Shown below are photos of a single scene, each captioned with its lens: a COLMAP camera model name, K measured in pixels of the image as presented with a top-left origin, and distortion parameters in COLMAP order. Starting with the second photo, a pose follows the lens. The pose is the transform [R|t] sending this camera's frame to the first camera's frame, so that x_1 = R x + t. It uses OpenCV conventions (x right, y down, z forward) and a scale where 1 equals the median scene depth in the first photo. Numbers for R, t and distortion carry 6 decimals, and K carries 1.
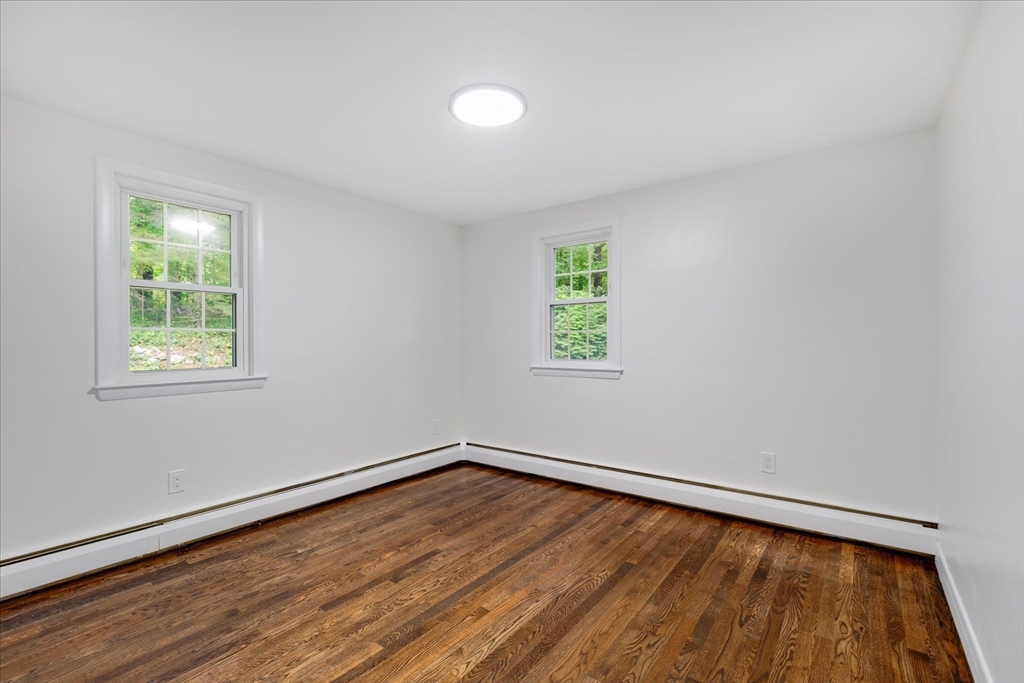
lens RADIAL K [[456.4, 0, 510.8], [0, 456.4, 339.8], [0, 0, 1]] dist [-0.000393, 0.000448]
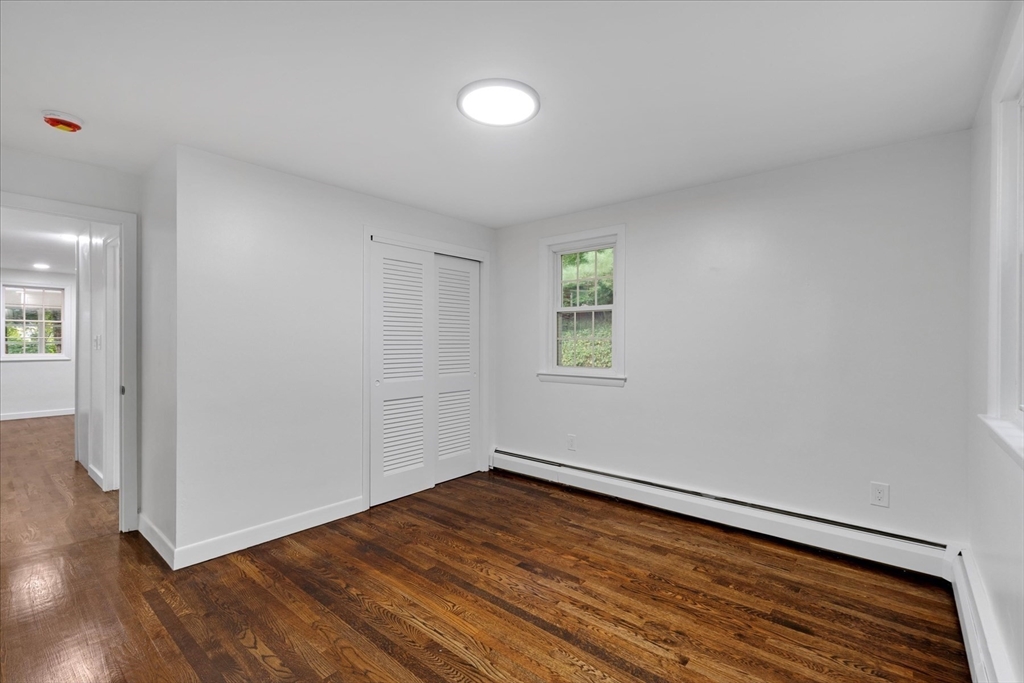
lens RADIAL K [[456.4, 0, 510.1], [0, 456.4, 339.3], [0, 0, 1]] dist [-0.000393, 0.000448]
pose [[-0.051269, -0.000577, -0.998685, 0.752696], [-0.001680, 0.999998, -0.000492, -0.013989], [0.998683, 0.001653, -0.051270, 0.916196]]
